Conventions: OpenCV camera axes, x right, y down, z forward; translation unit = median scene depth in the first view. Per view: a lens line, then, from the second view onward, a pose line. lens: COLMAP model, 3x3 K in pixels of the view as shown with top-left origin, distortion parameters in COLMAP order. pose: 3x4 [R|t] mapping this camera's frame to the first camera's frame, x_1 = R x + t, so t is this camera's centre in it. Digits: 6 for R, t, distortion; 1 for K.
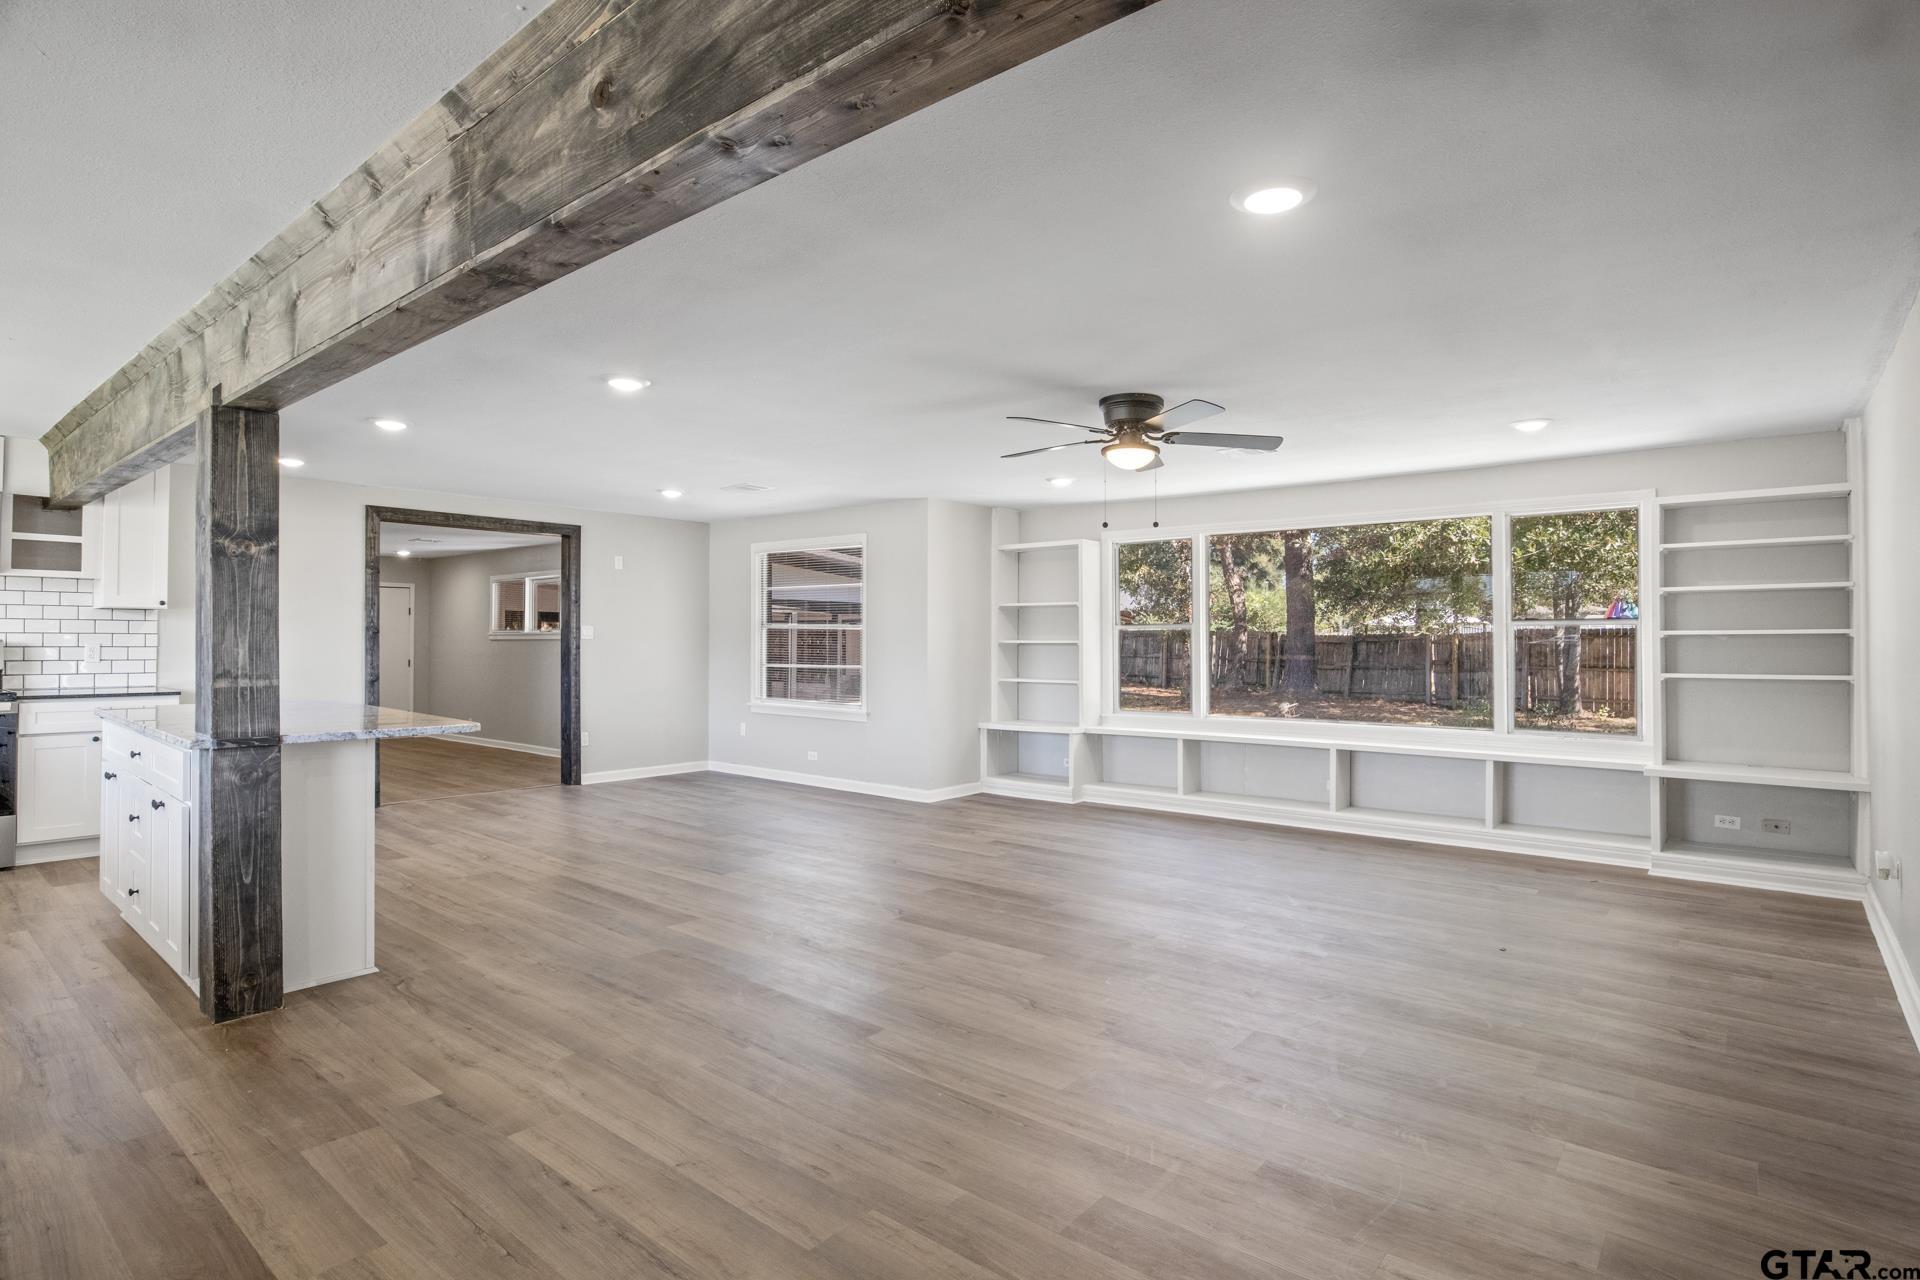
lens RADIAL K [[960.7, 0, 966.9], [0, 960.7, 649.0], [0, 0, 1]] dist [-0.007539, -0.002198]
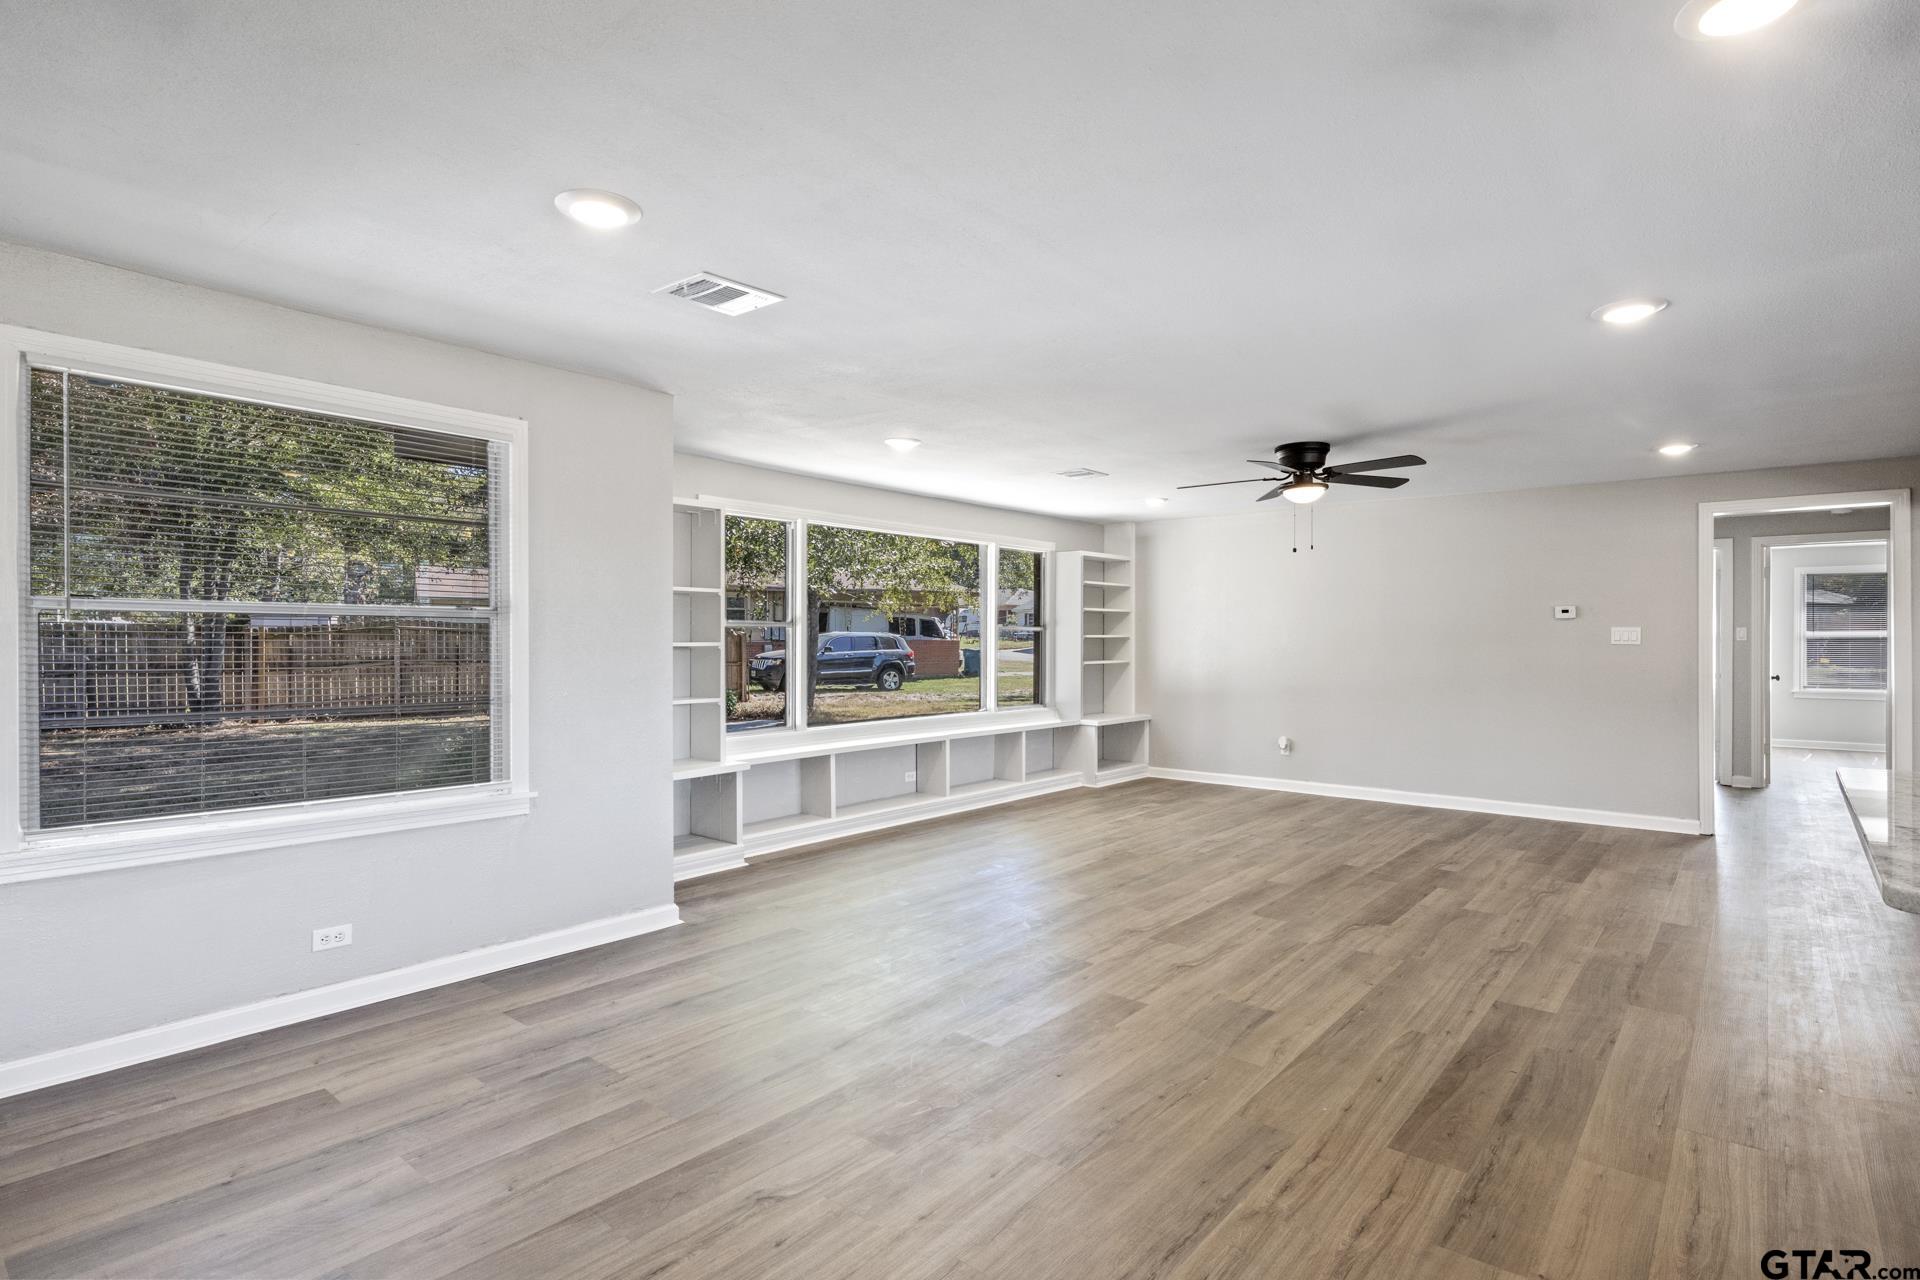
lens RADIAL K [[960.7, 0, 966.9], [0, 960.7, 649.0], [0, 0, 1]] dist [-0.007539, -0.002198]
pose [[-0.000331, -0.013301, 0.999911, -0.954111], [0.004867, 0.999900, 0.013303, -0.019810], [-0.999988, 0.004871, -0.000266, 1.289812]]
